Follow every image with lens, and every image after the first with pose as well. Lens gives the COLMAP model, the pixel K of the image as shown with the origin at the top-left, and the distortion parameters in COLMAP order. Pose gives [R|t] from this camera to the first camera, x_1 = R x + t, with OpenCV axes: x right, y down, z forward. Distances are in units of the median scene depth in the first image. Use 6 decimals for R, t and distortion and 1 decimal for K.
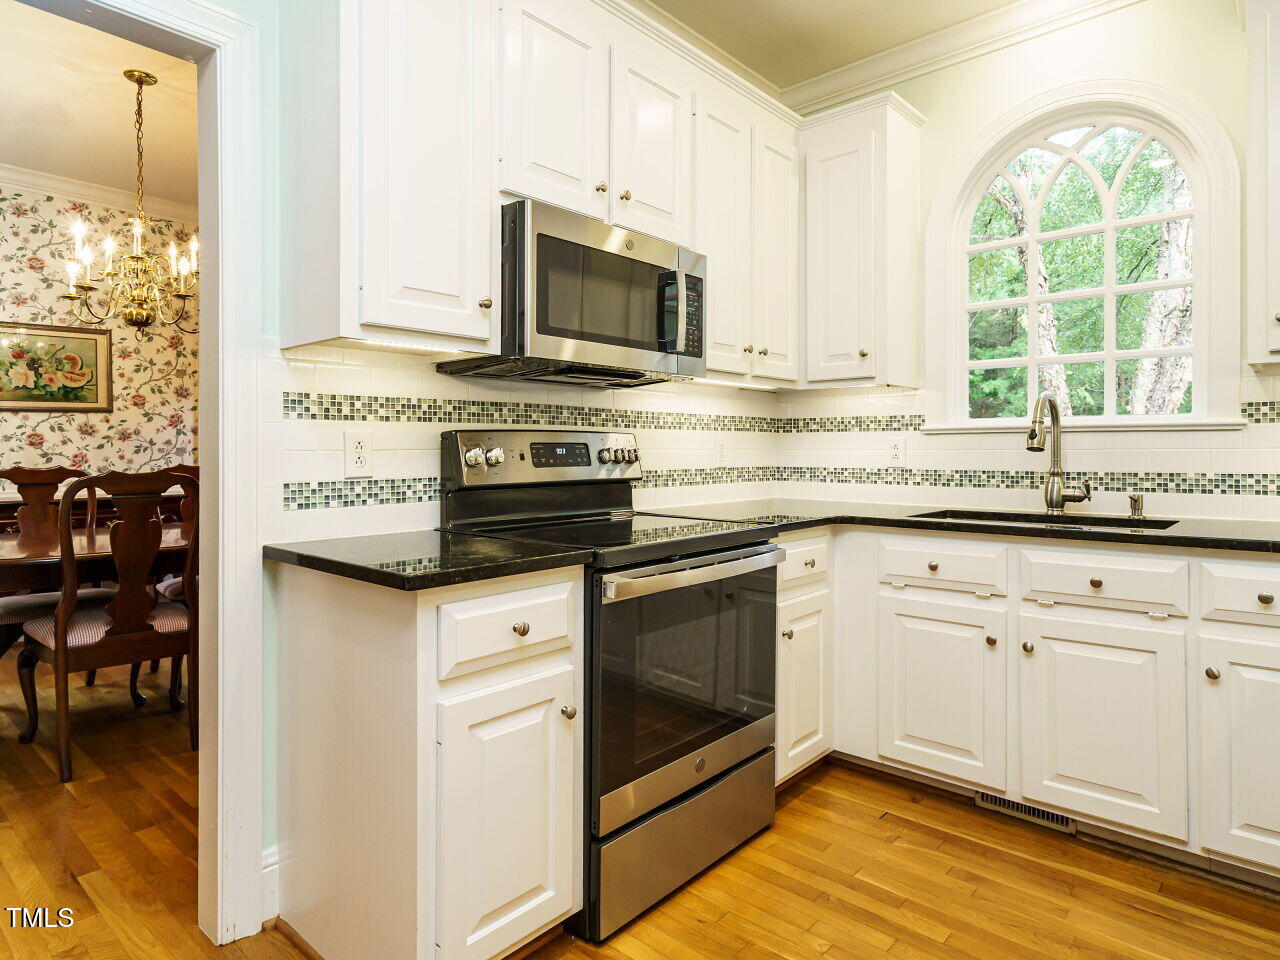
lens RADIAL K [[775.1, 0, 635.8], [0, 775.1, 455.9], [0, 0, 1]] dist [-0.001927, 0.000887]
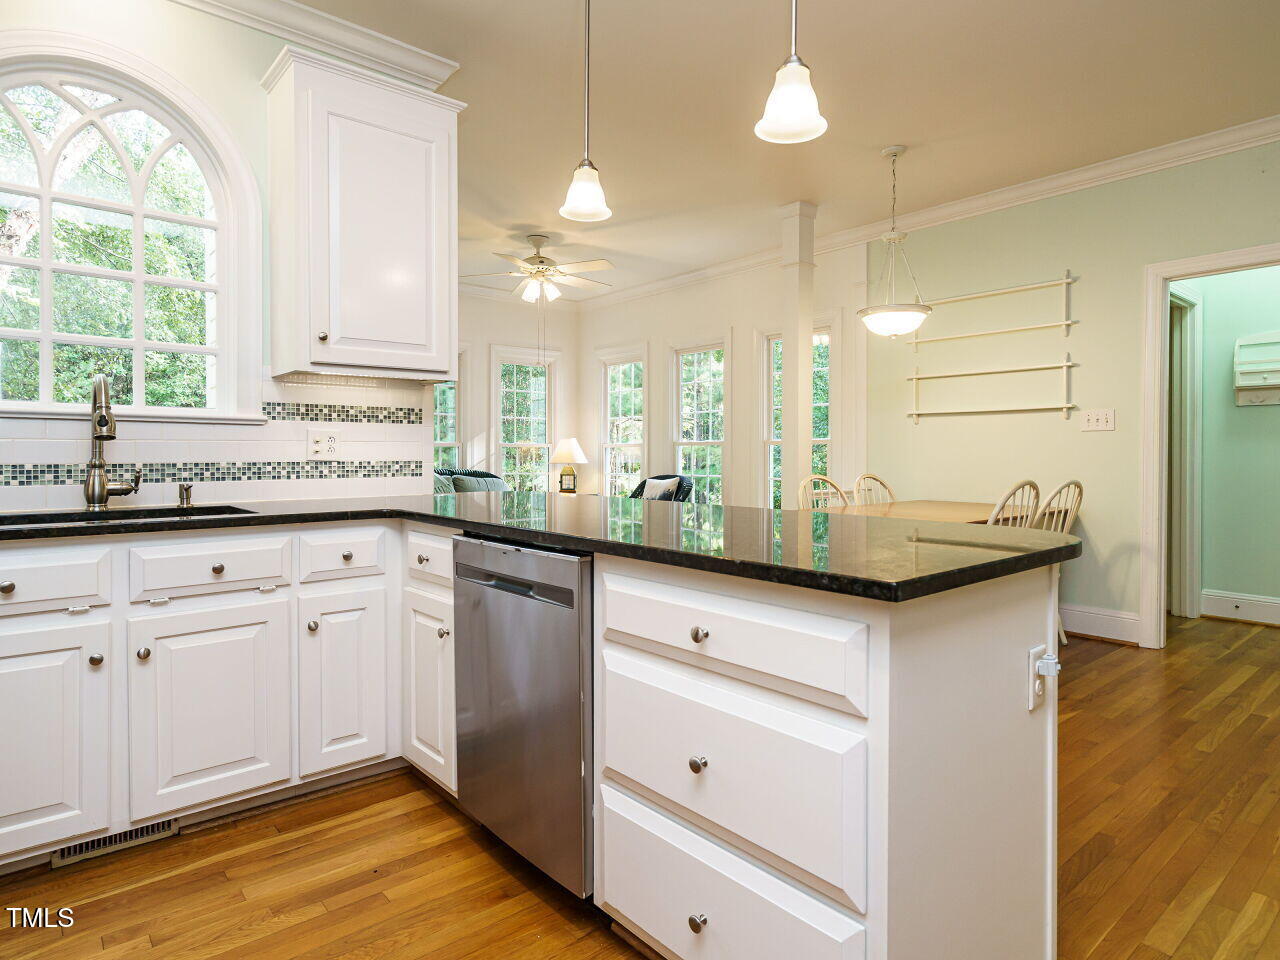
lens RADIAL K [[727.8, 0, 644.6], [0, 727.8, 467.9], [0, 0, 1]] dist [-0.000959, 0.000888]
pose [[0.125798, -0.018576, 0.991882, -0.238794], [0.005233, 0.999823, 0.018062, 0.014273], [-0.992042, 0.002918, 0.125873, 0.275502]]
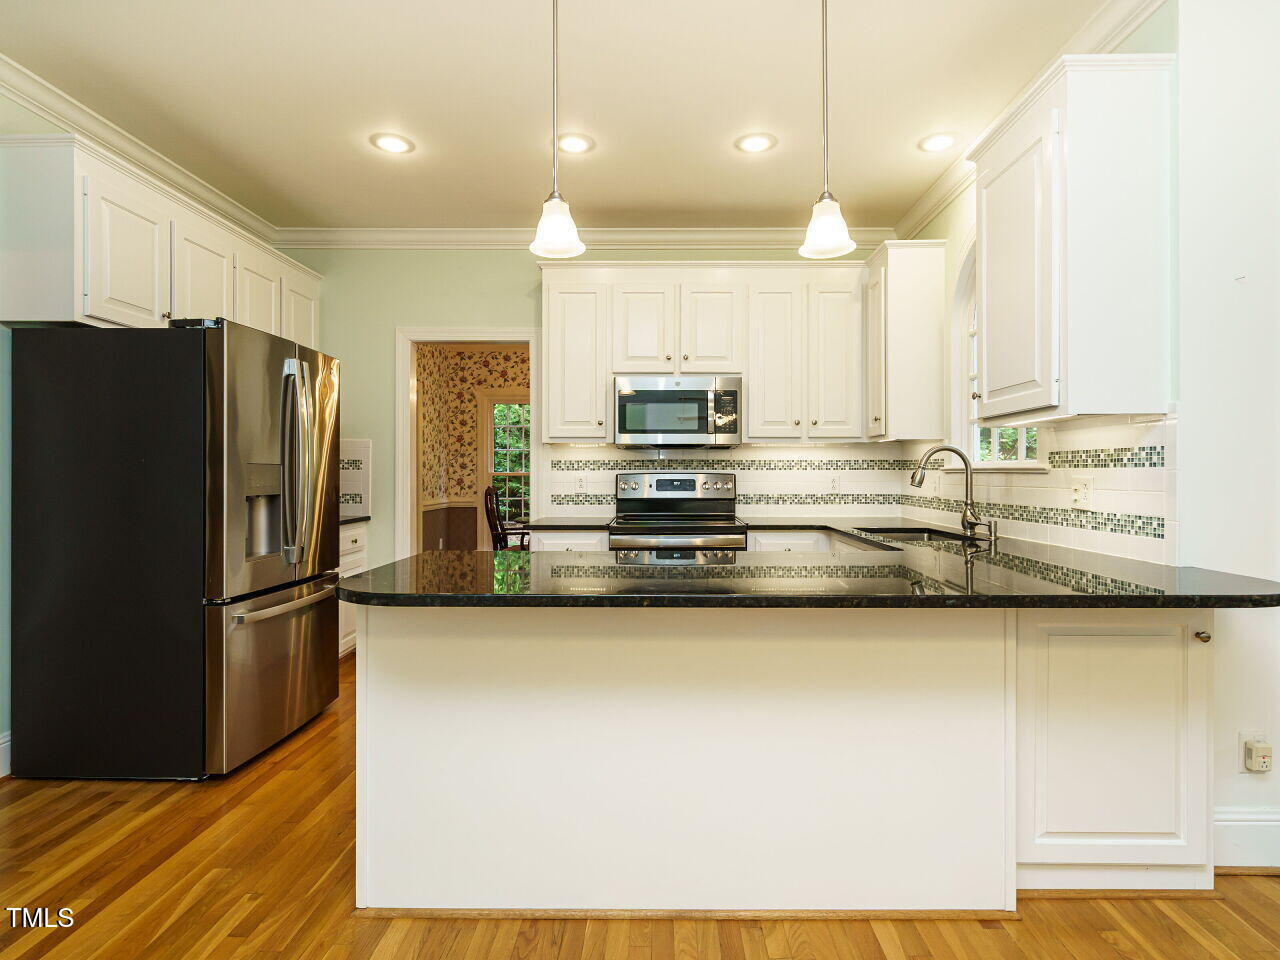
lens RADIAL K [[727.8, 0, 644.6], [0, 727.8, 467.9], [0, 0, 1]] dist [-0.000959, 0.000888]
pose [[0.640807, -0.003132, -0.767695, 1.236880], [-0.006003, 0.999941, -0.009090, -0.026973], [0.767678, 0.010433, 0.640751, -0.264776]]
